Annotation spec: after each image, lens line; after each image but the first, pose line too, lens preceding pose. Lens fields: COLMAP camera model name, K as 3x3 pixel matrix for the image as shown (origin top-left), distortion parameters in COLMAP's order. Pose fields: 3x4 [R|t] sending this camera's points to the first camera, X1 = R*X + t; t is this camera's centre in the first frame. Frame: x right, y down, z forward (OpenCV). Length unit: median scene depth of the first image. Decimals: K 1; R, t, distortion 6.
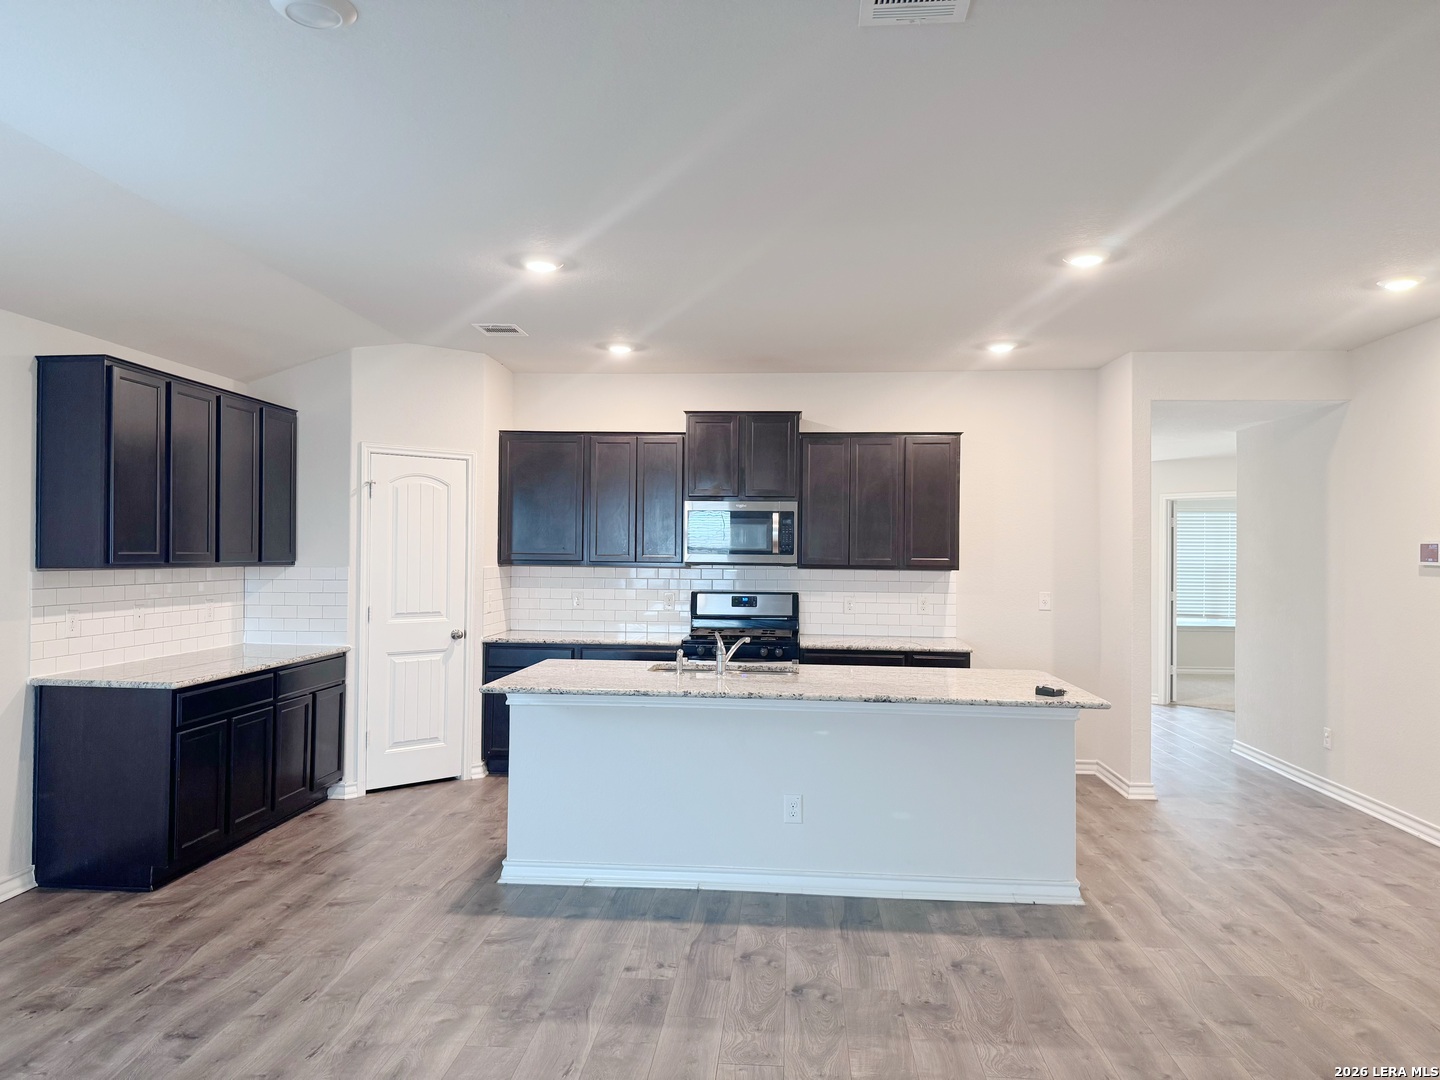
lens RADIAL K [[993.3, 0, 720.0], [0, 993.3, 540.0], [0, 0, 1]] dist [0.069220, -0.067724]
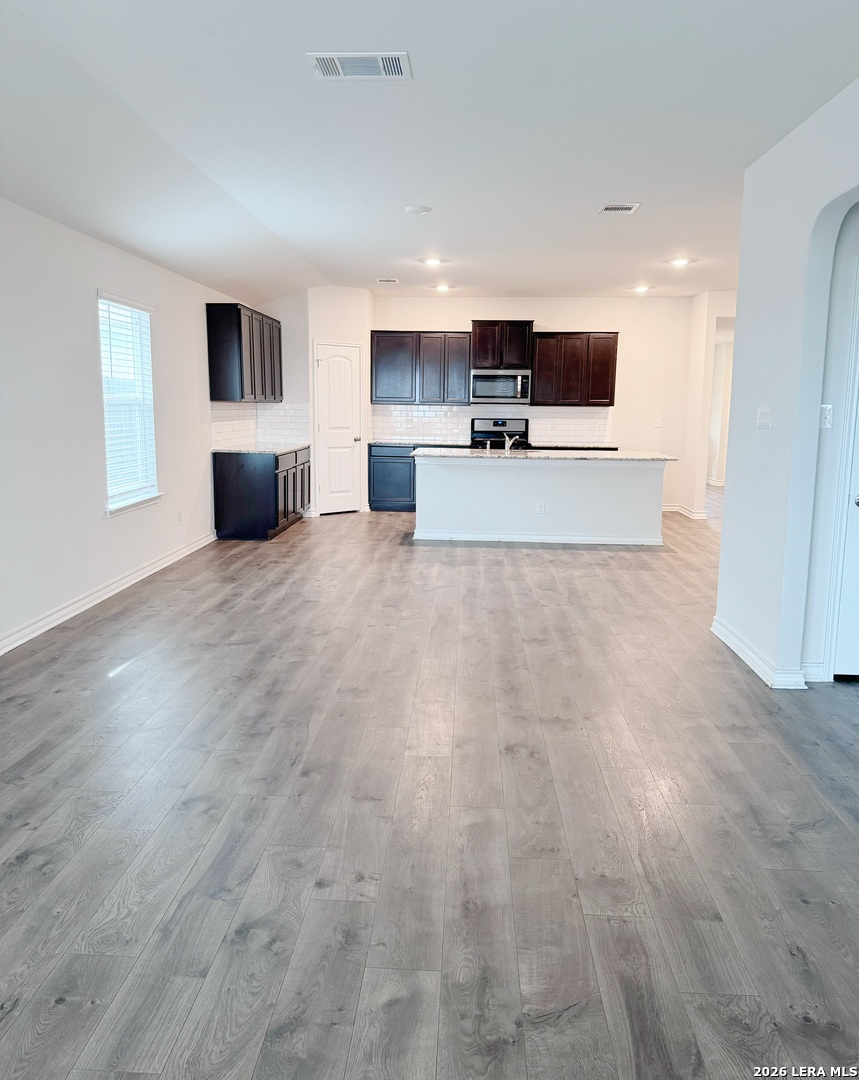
lens RADIAL K [[762.8, 0, 440.5], [0, 762.8, 507.8], [0, 0, 1]] dist [0.084850, -0.000866]
pose [[0.999667, -0.001043, 0.025778, -0.133464], [-0.002791, 0.988942, 0.148278, 0.005513], [-0.025648, -0.148301, 0.988610, -0.483983]]
